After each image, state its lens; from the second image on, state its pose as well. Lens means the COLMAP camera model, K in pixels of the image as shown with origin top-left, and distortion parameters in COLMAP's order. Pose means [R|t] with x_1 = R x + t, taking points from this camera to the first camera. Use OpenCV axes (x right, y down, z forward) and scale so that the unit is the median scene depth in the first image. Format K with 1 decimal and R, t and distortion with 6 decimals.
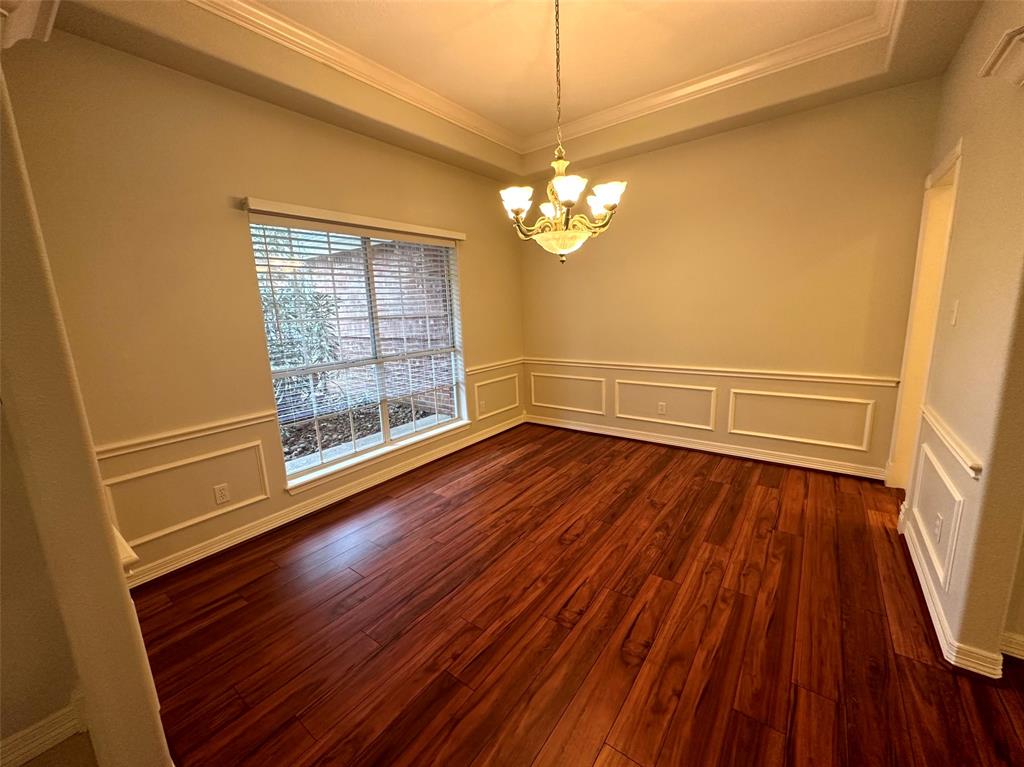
lens RADIAL K [[405.9, 0, 509.4], [0, 405.9, 383.6], [0, 0, 1]] dist [-0.000445, -0.000269]
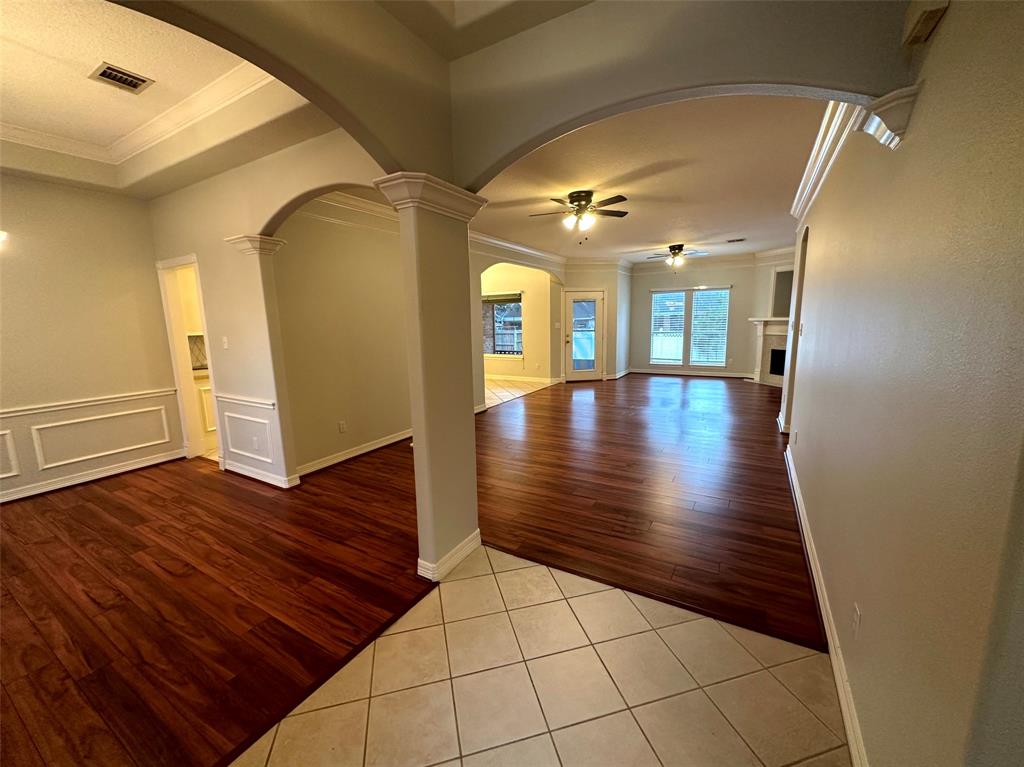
lens RADIAL K [[405.9, 0, 509.9], [0, 405.9, 384.7], [0, 0, 1]] dist [-0.000445, -0.000269]
pose [[-0.113051, -0.118456, 0.986503, -0.878255], [0.208983, 0.967823, 0.140162, 0.030761], [-0.971363, 0.222008, -0.084658, -0.131417]]
